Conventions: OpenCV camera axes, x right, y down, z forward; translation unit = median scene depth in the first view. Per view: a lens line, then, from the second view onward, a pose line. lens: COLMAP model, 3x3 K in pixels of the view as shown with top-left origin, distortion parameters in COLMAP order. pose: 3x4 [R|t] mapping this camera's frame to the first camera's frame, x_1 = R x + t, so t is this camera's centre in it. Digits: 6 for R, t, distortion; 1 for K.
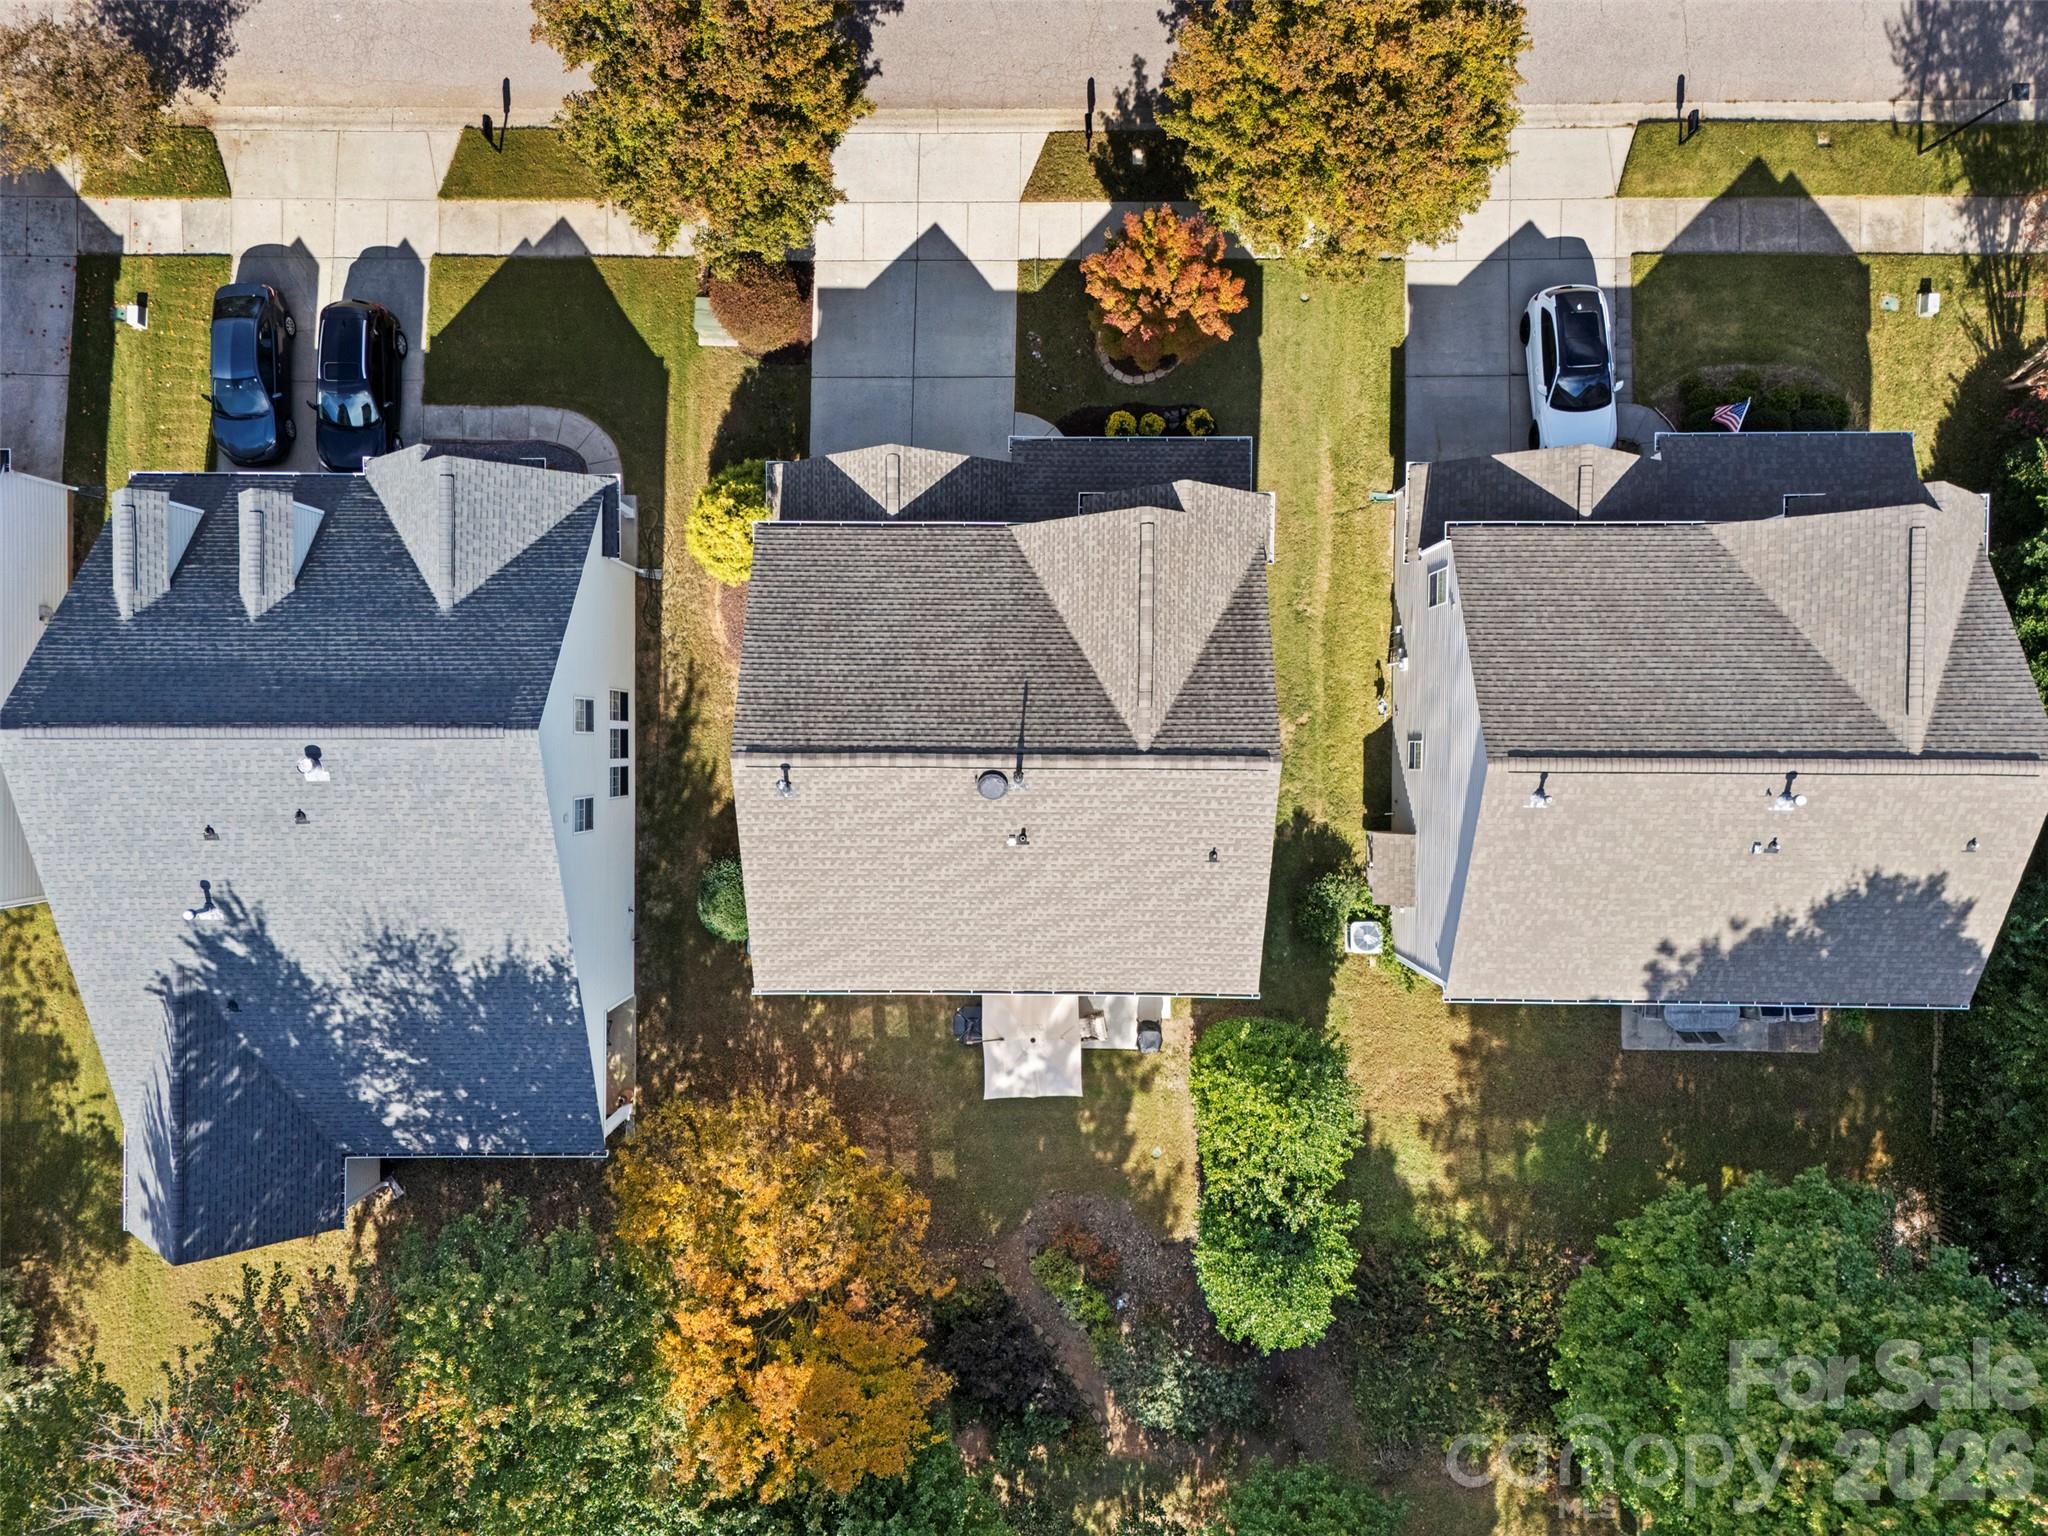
lens RADIAL K [[1497.5, 0, 1024.0], [0, 1497.5, 768.0], [0, 0, 1]] dist [0.010618, 0.004530]
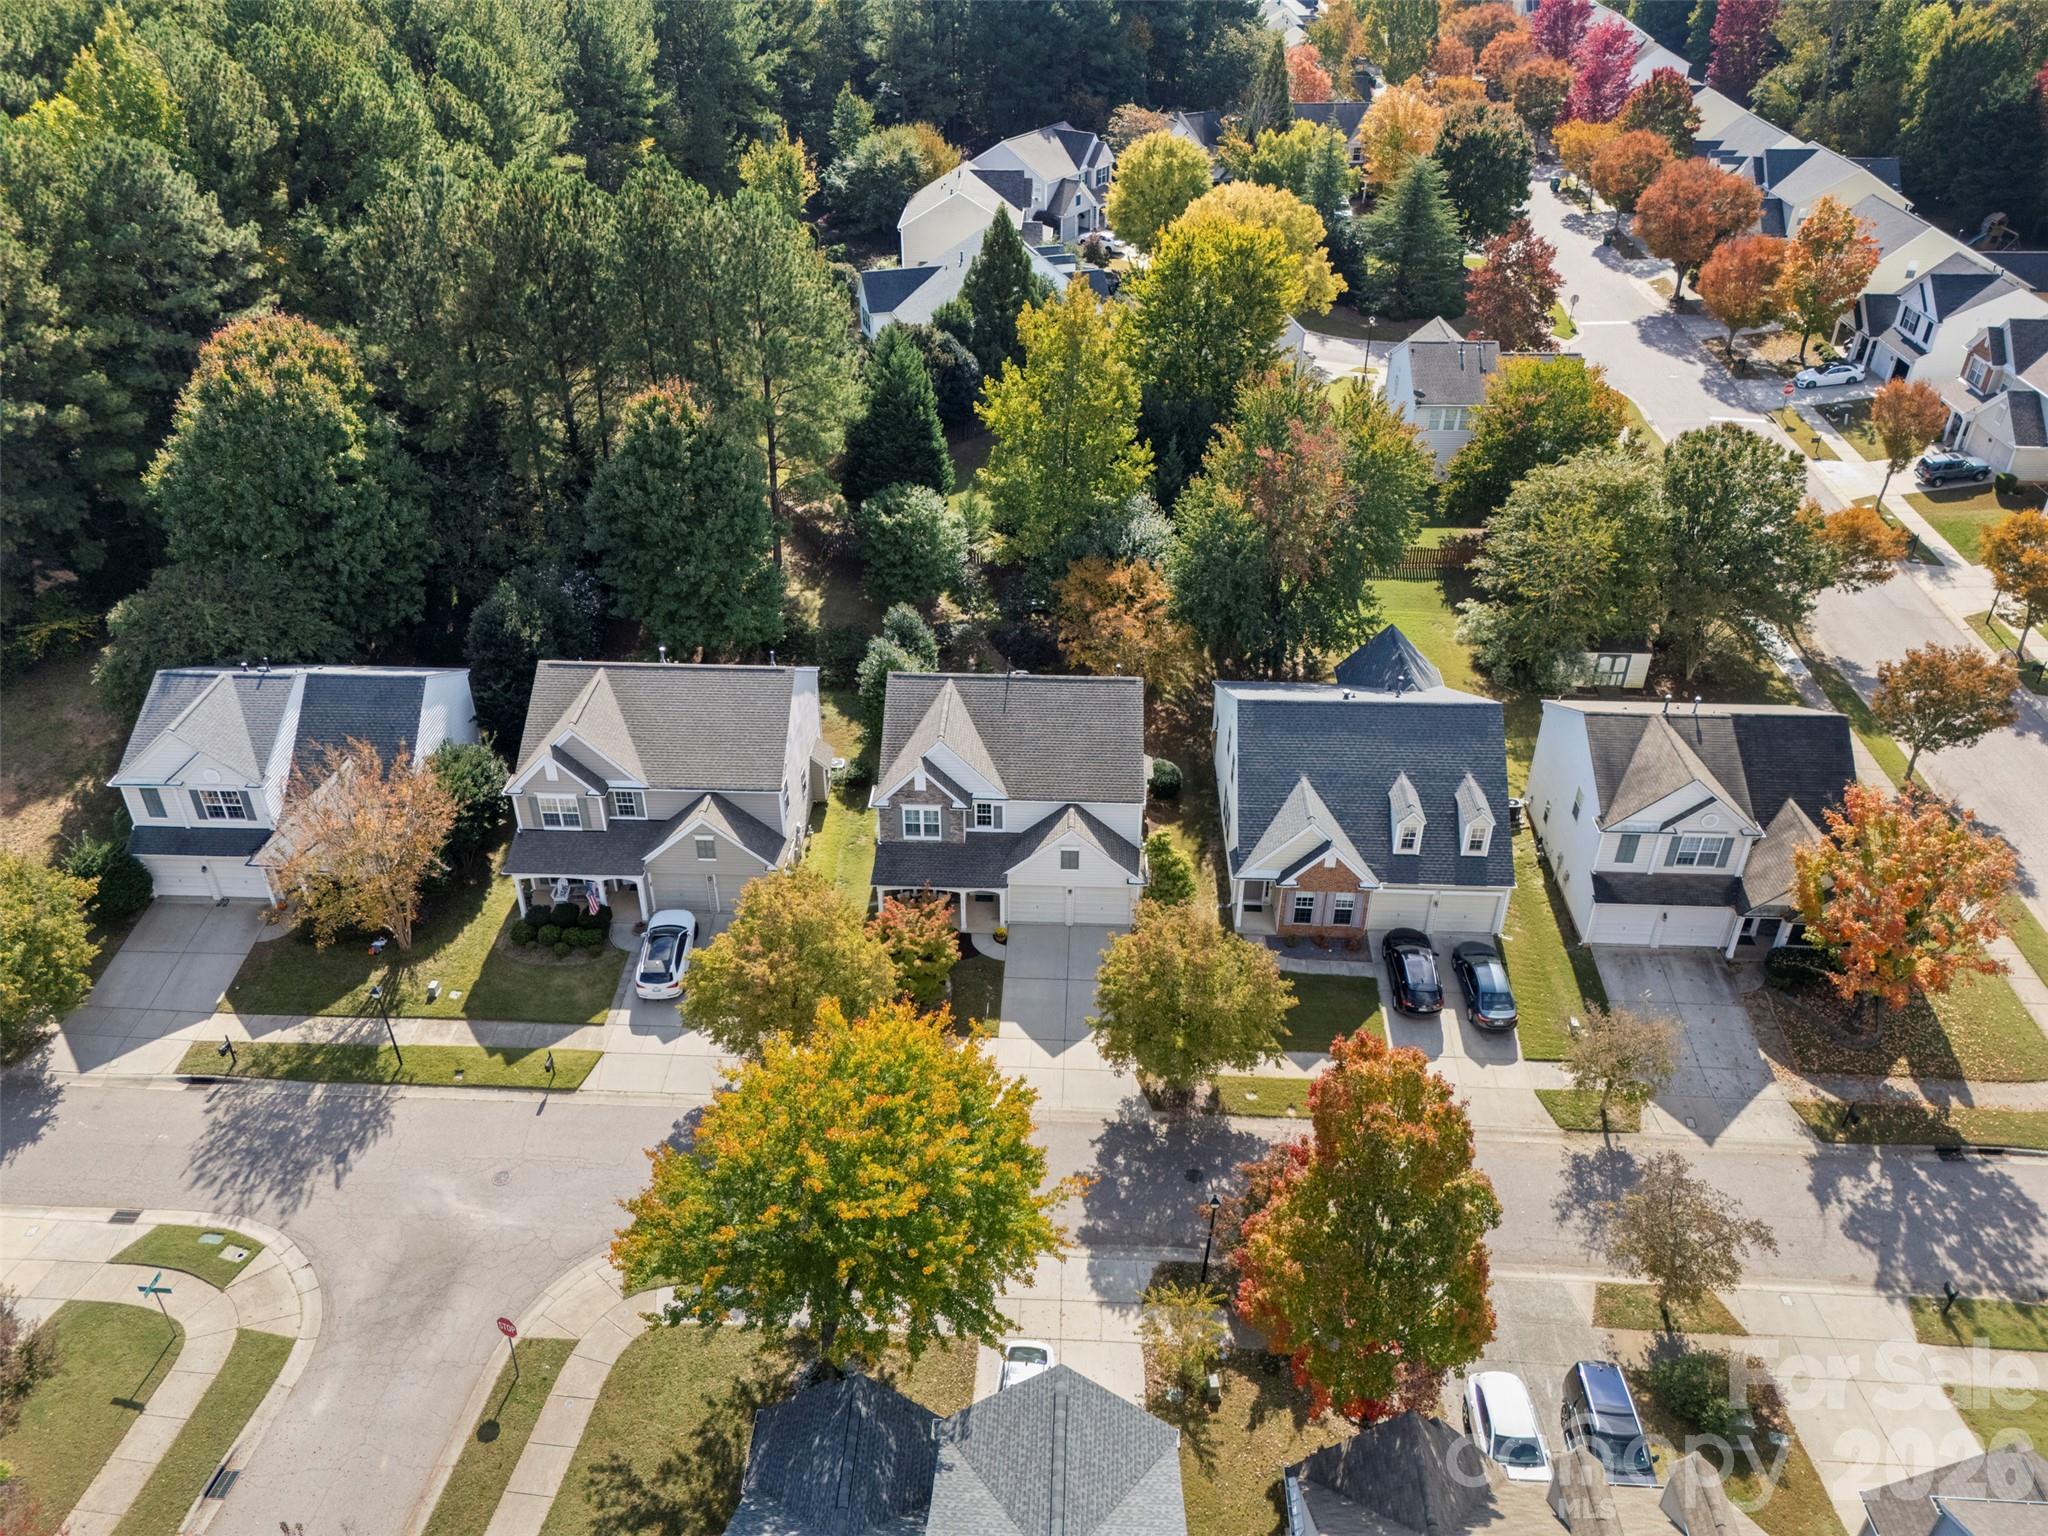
lens RADIAL K [[1497.5, 0, 1024.0], [0, 1497.5, 768.0], [0, 0, 1]] dist [0.010618, 0.004530]
pose [[-0.999118, -0.004937, 0.041690, -0.093075], [0.037156, -0.566227, 0.823412, -1.460109], [0.019541, 0.824235, 0.565911, -0.091021]]
